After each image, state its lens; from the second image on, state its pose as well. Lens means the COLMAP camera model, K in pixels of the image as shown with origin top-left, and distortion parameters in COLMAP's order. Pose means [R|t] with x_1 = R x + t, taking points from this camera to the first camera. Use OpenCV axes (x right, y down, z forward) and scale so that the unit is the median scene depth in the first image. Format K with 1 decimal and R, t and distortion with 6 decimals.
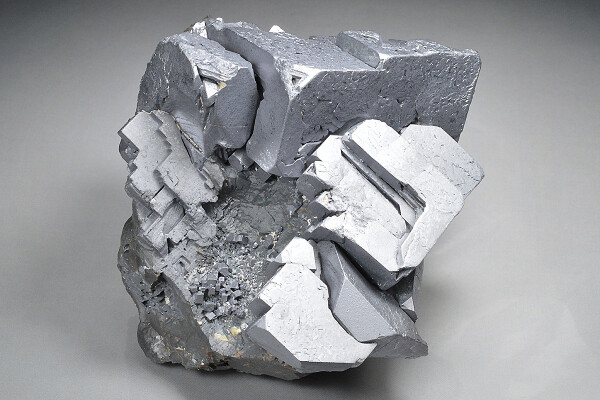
lens RADIAL K [[1713.6, 0, 300.3], [0, 1713.6, 200.3], [0, 0, 1]] dist [-0.074520, 0.000000]
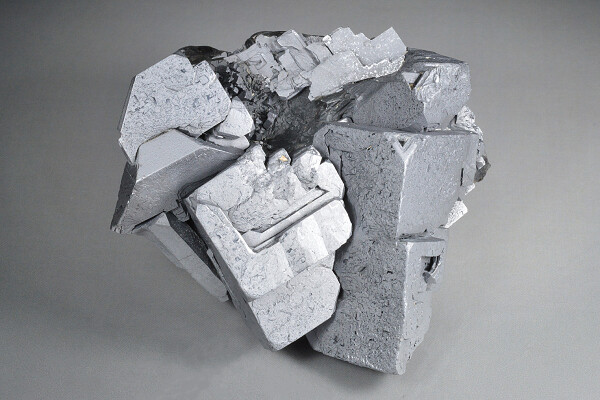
lens RADIAL K [[1713.6, 0, 301.0], [0, 1713.6, 200.7], [0, 0, 1]] dist [-0.074520, 0.000000]
pose [[-0.232874, 0.841437, -0.487600, 0.534061], [-0.971332, -0.176603, 0.159142, -0.178808], [0.047797, 0.510681, 0.858441, 0.134850]]
